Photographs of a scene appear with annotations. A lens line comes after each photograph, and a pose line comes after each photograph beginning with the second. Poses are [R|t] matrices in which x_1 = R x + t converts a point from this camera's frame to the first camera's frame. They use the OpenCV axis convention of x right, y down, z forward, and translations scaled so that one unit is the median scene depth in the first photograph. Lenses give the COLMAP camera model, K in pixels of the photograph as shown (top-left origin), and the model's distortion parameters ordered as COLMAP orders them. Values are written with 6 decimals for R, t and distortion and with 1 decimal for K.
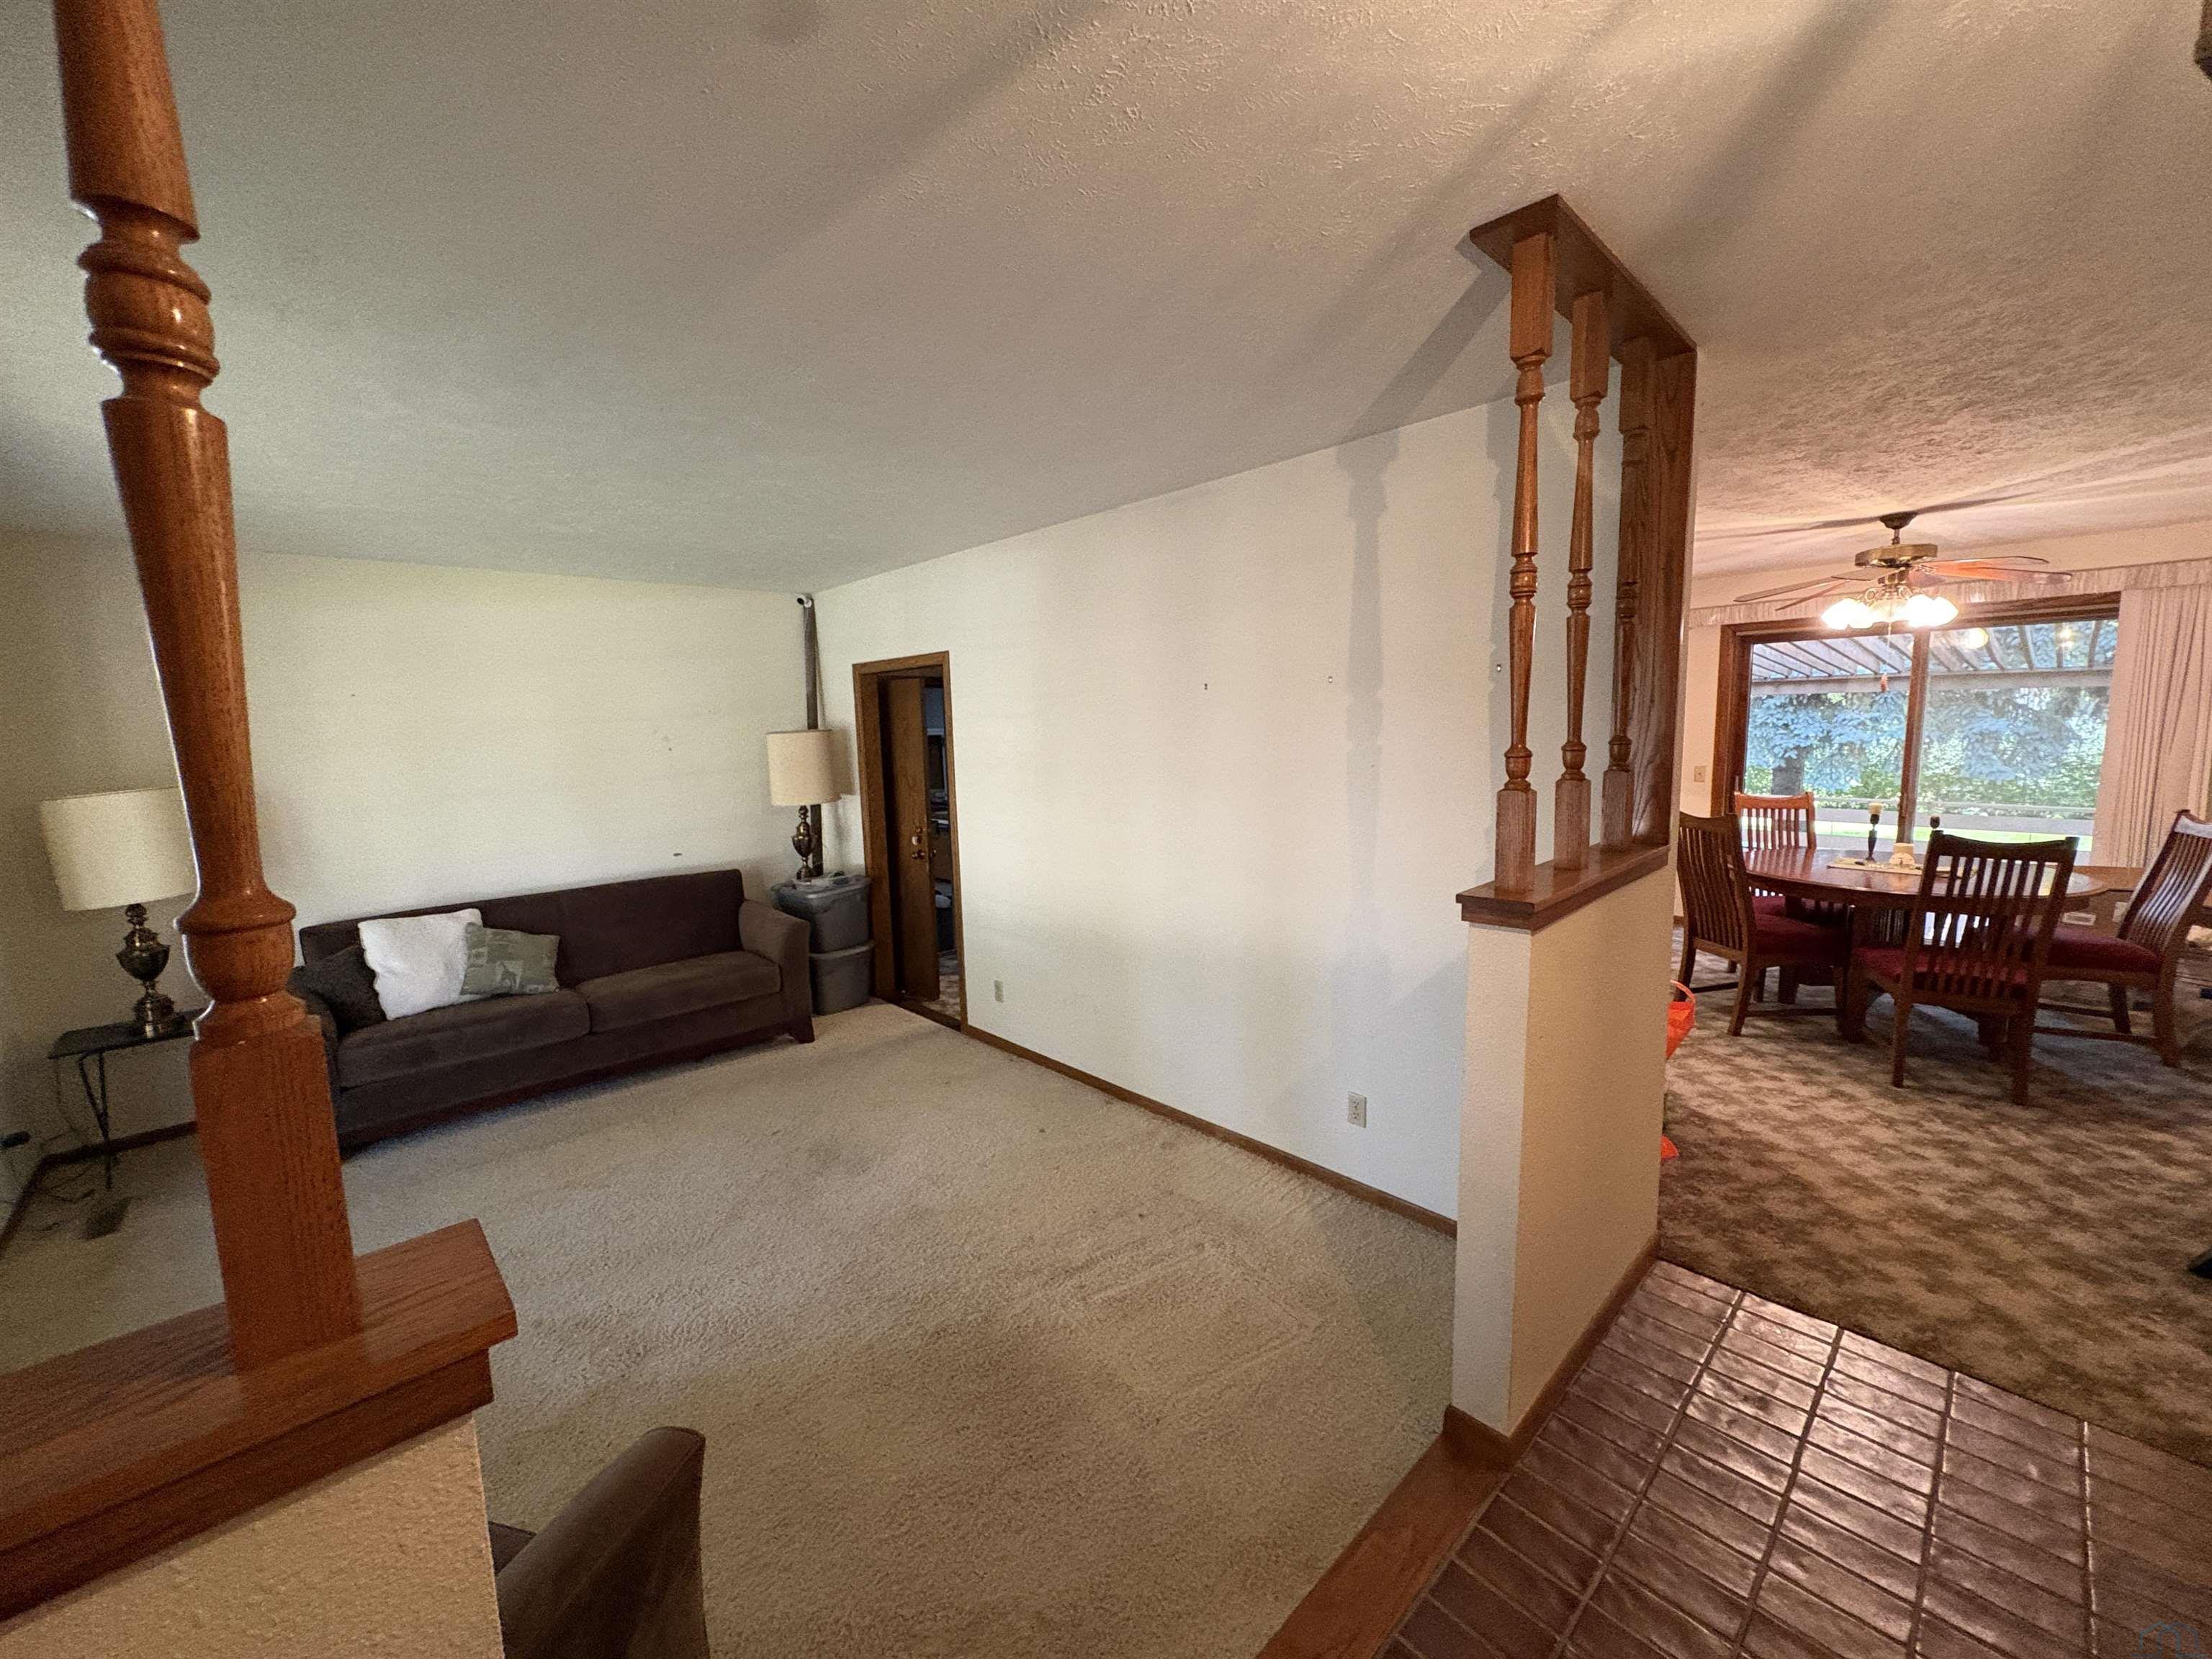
lens RADIAL K [[880.7, 0, 1102.3], [0, 880.7, 826.3], [0, 0, 1]] dist [-0.000237, 0.000584]
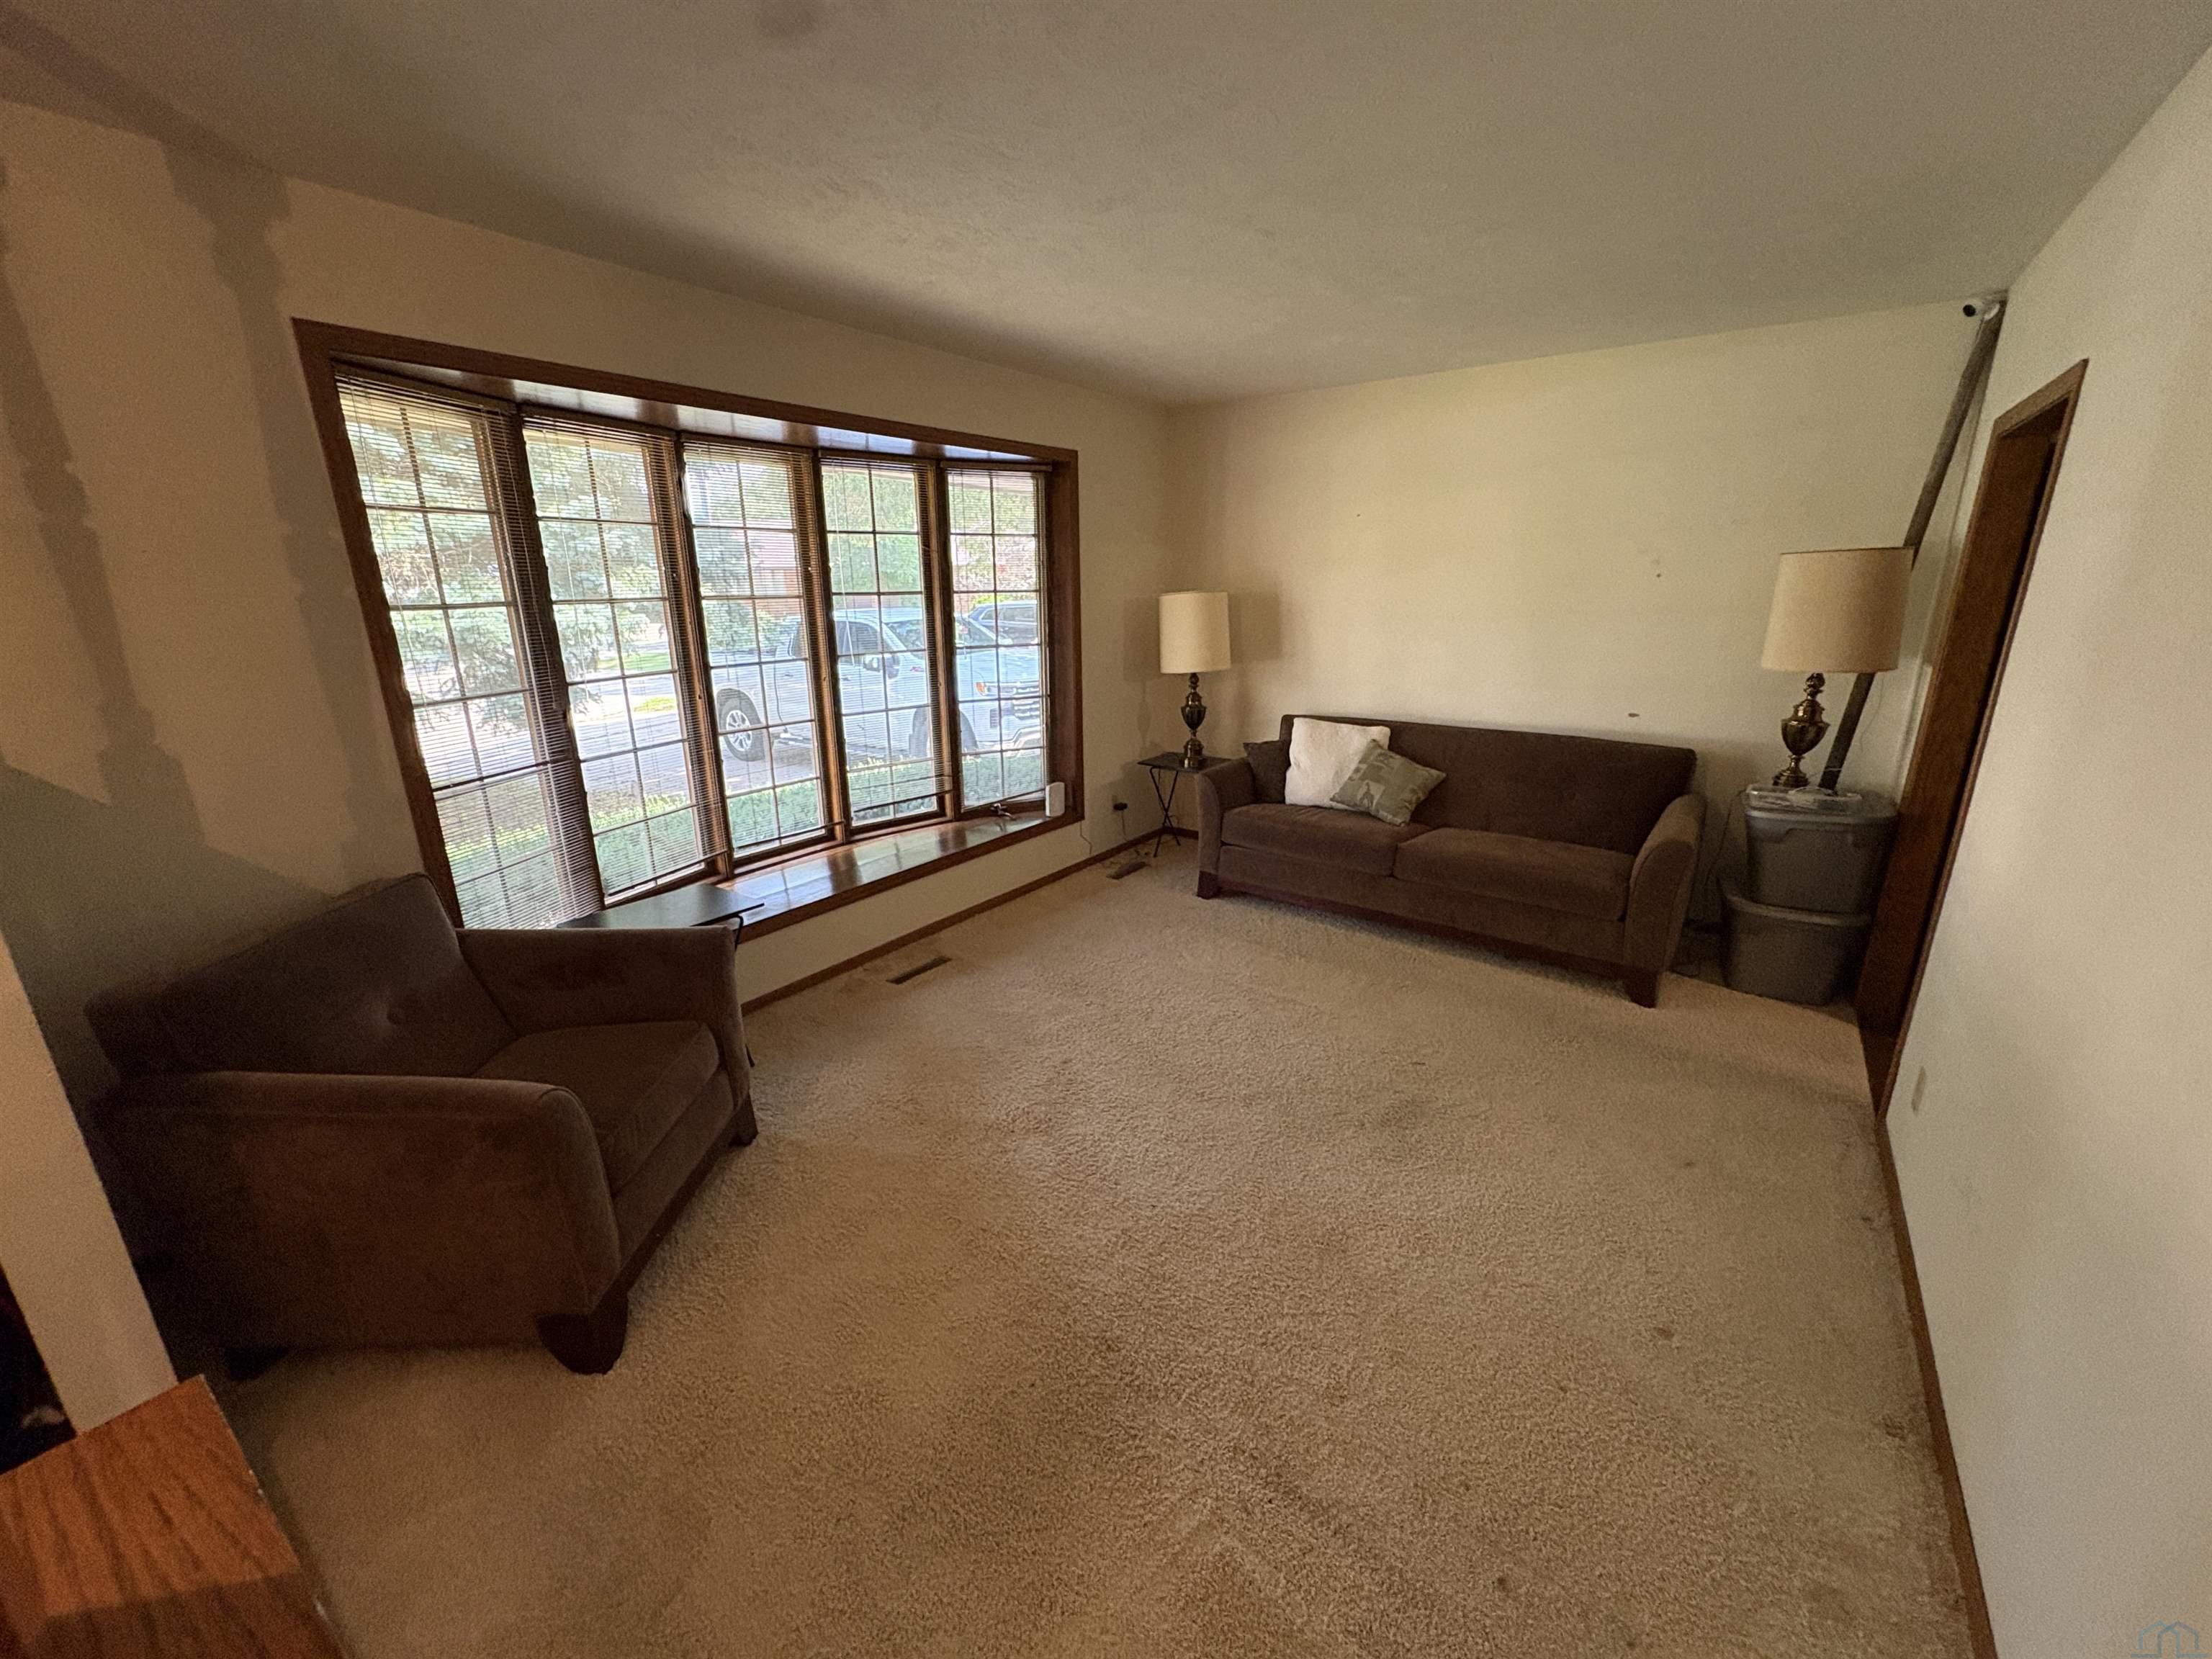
lens RADIAL K [[880.7, 0, 1106.5], [0, 880.7, 832.8], [0, 0, 1]] dist [-0.000237, 0.000584]
pose [[0.188711, 0.298818, -0.935466, 0.241831], [-0.113685, 0.952824, 0.281429, -0.044322], [0.975430, 0.053240, 0.213780, 0.482436]]
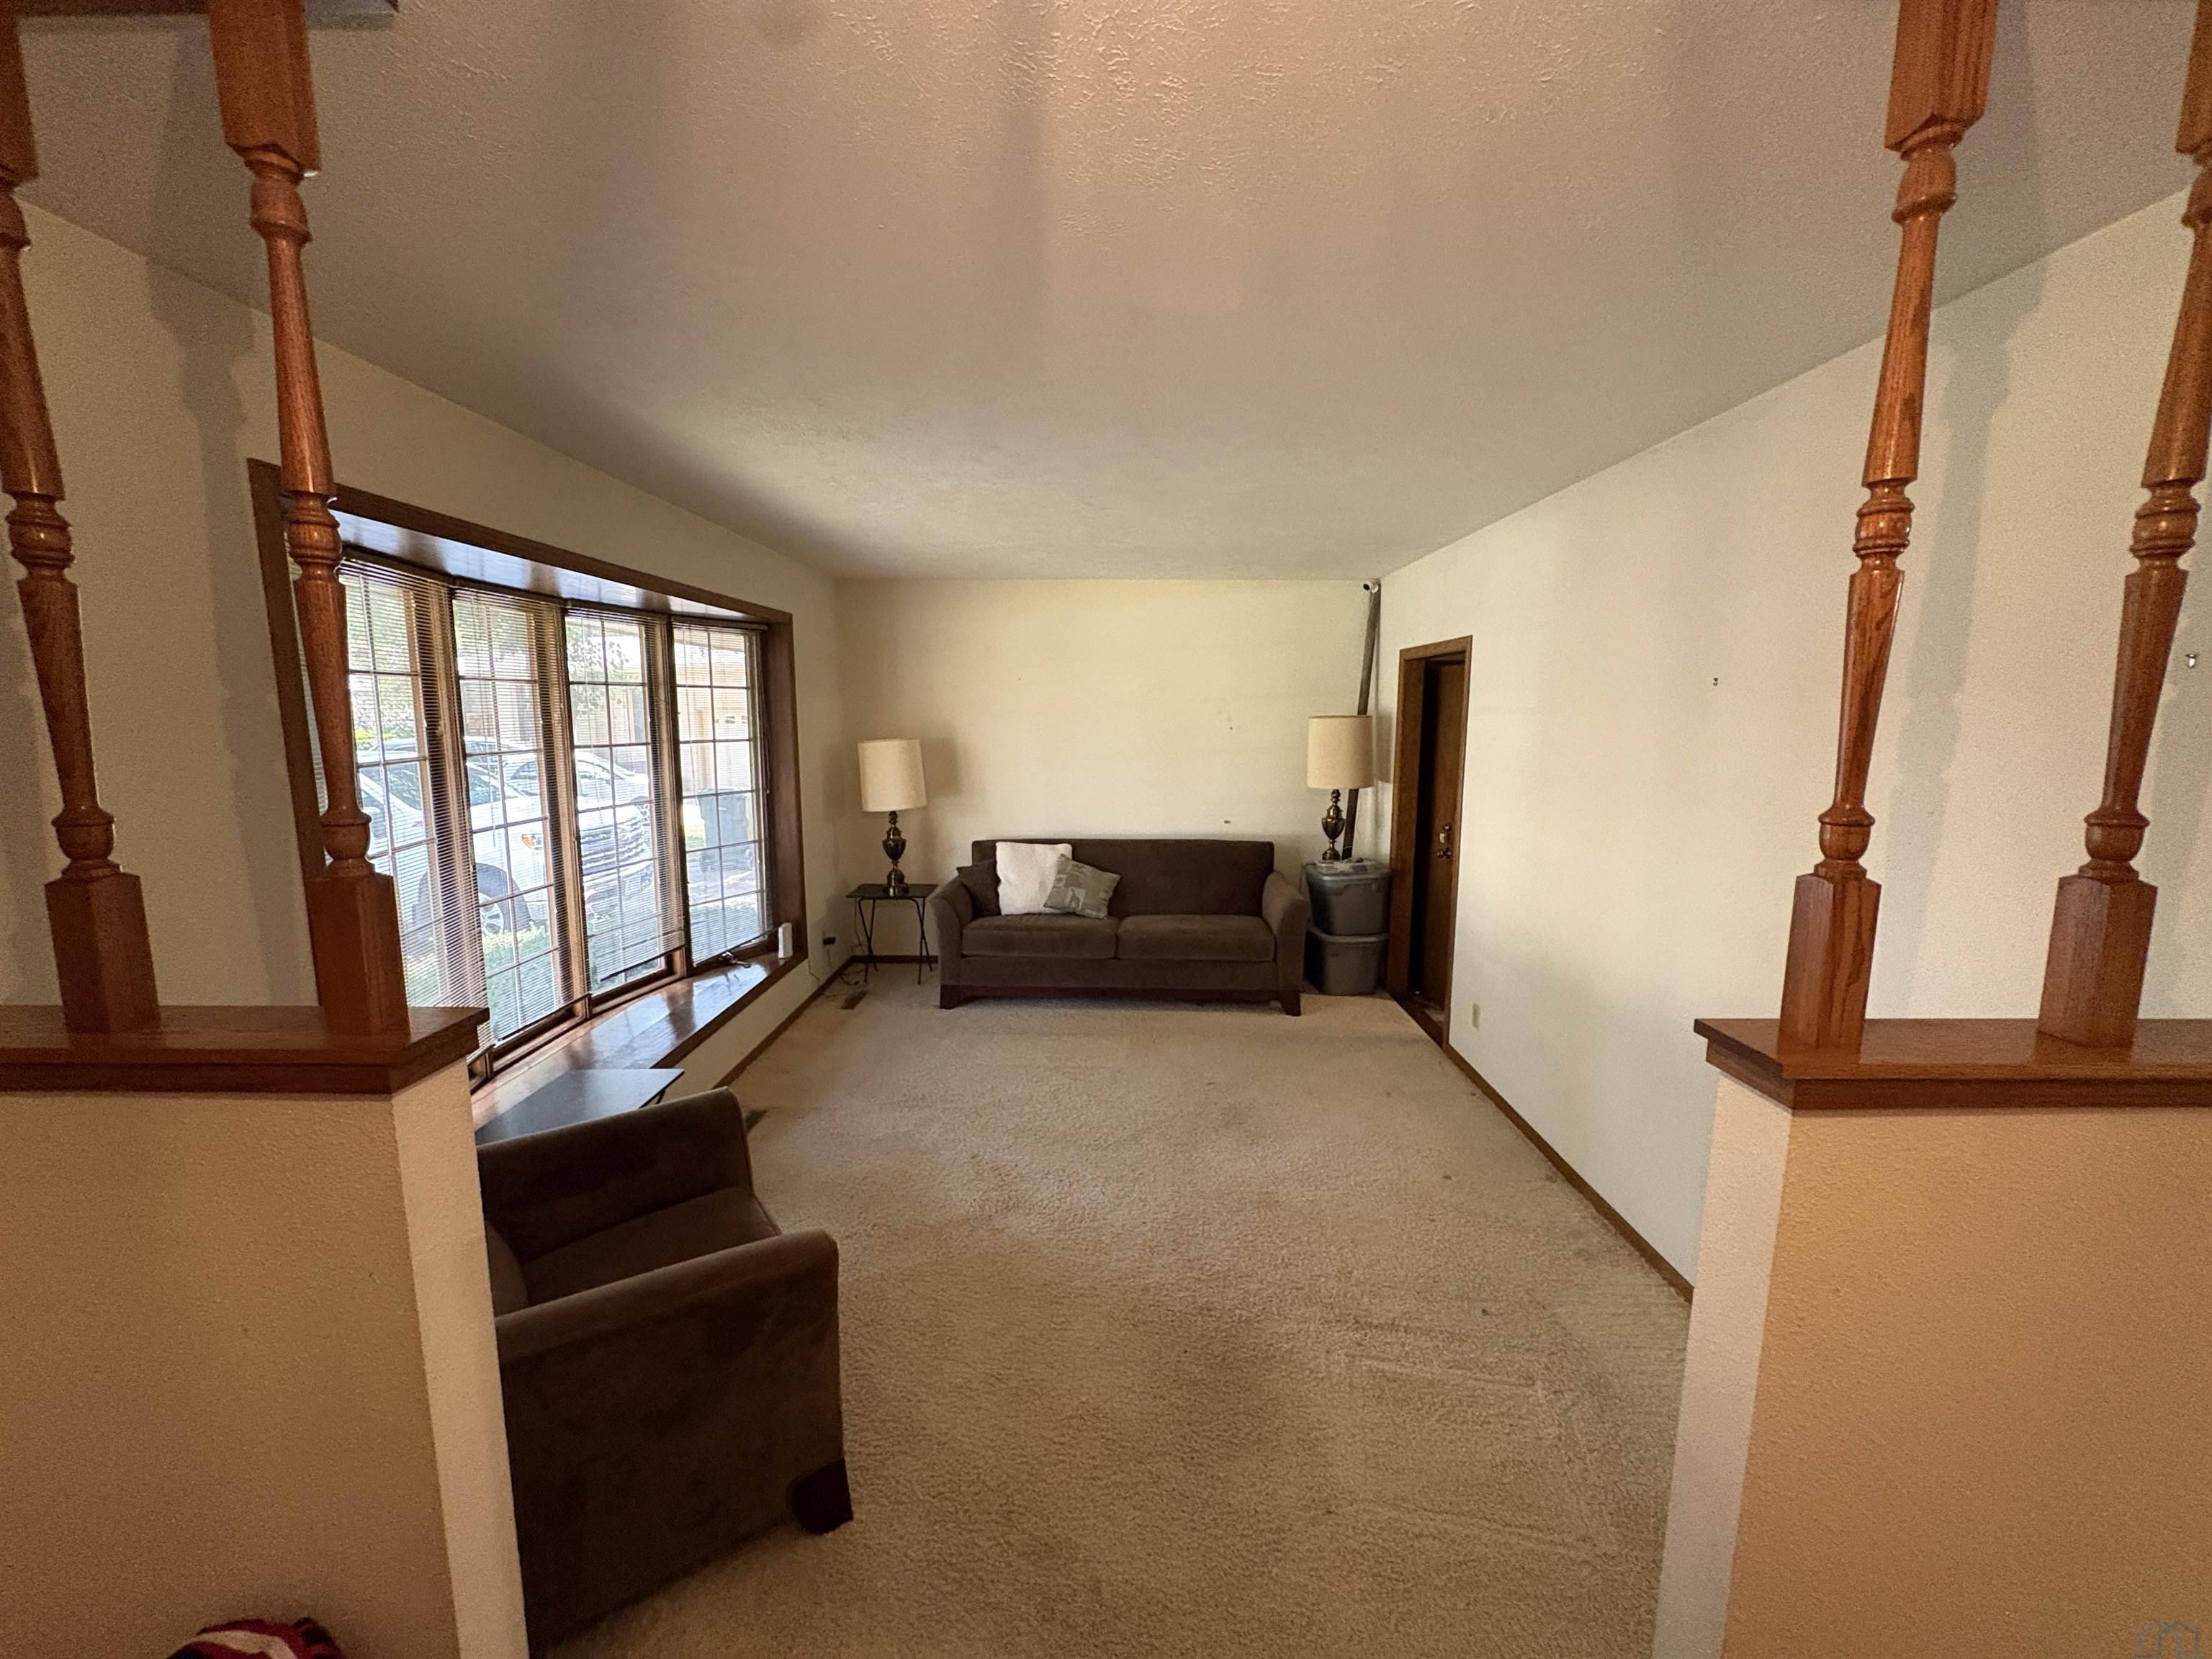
lens RADIAL K [[880.7, 0, 1105.7], [0, 880.7, 829.5], [0, 0, 1]] dist [-0.000237, 0.000584]
pose [[0.722637, 0.126413, -0.679570, 0.215863], [-0.106862, 0.991746, 0.070850, -0.026870], [0.682917, 0.021422, 0.730182, 0.091404]]
